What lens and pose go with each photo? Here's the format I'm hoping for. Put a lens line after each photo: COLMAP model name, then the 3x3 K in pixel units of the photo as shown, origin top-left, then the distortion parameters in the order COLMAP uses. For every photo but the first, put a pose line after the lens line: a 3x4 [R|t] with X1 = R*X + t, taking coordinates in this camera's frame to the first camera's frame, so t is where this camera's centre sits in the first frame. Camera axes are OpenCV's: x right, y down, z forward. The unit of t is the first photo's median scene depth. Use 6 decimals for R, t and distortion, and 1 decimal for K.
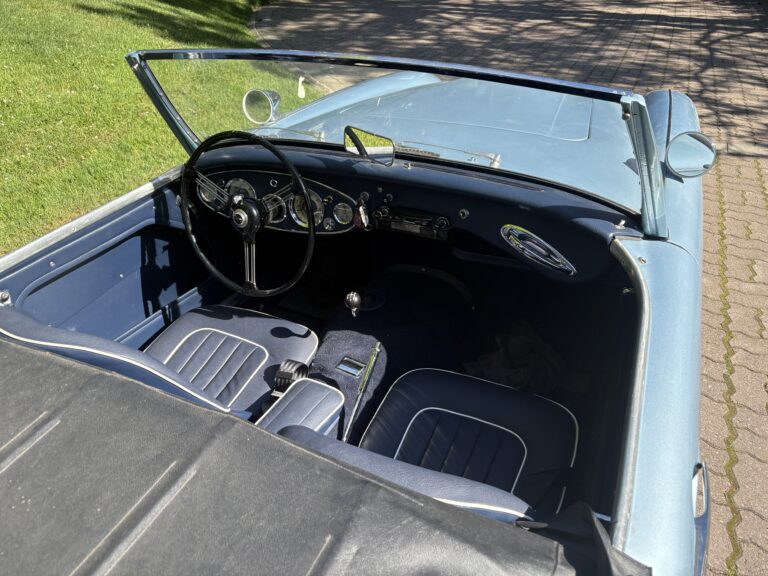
lens RADIAL K [[575.0, 0, 384.0], [0, 575.0, 288.0], [0, 0, 1]] dist [0.057072, -0.064524]
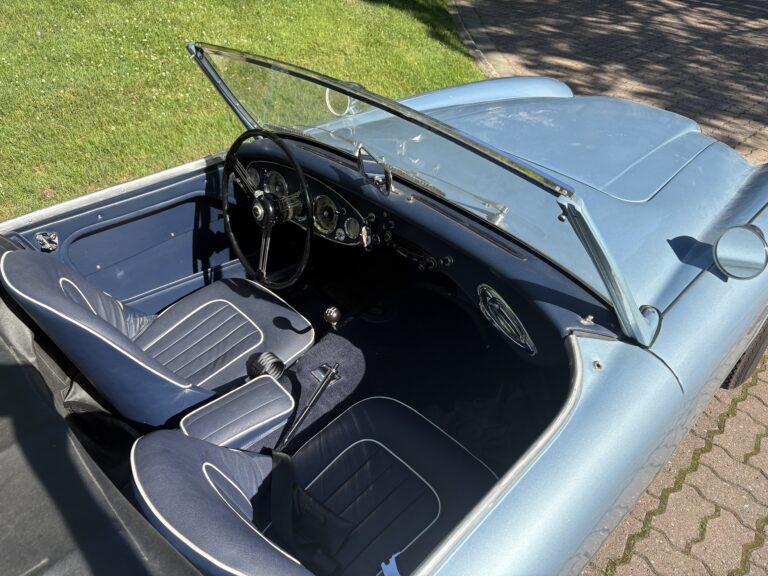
lens RADIAL K [[575.0, 0, 384.0], [0, 575.0, 288.0], [0, 0, 1]] dist [0.057072, -0.064524]
pose [[0.933600, 0.250353, -0.256350, 0.250363], [-0.234128, 0.967797, 0.092488, -0.125759], [0.271249, -0.026329, 0.962149, 0.038378]]
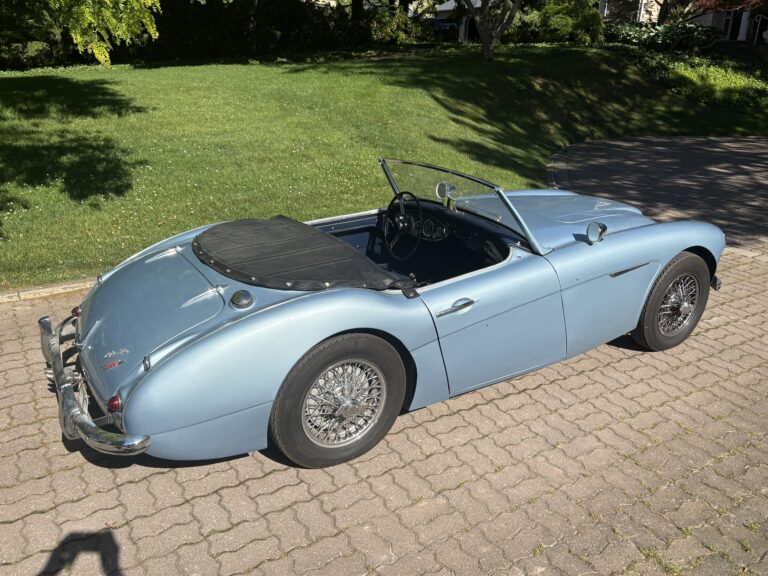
lens RADIAL K [[622.2, 0, 384.0], [0, 622.2, 288.0], [0, 0, 1]] dist [0.003087, 0.002750]
pose [[0.835724, 0.211628, -0.506734, 0.997258], [-0.317770, 0.938942, -0.131946, 0.455541], [0.447871, 0.271296, 0.851945, -1.106067]]
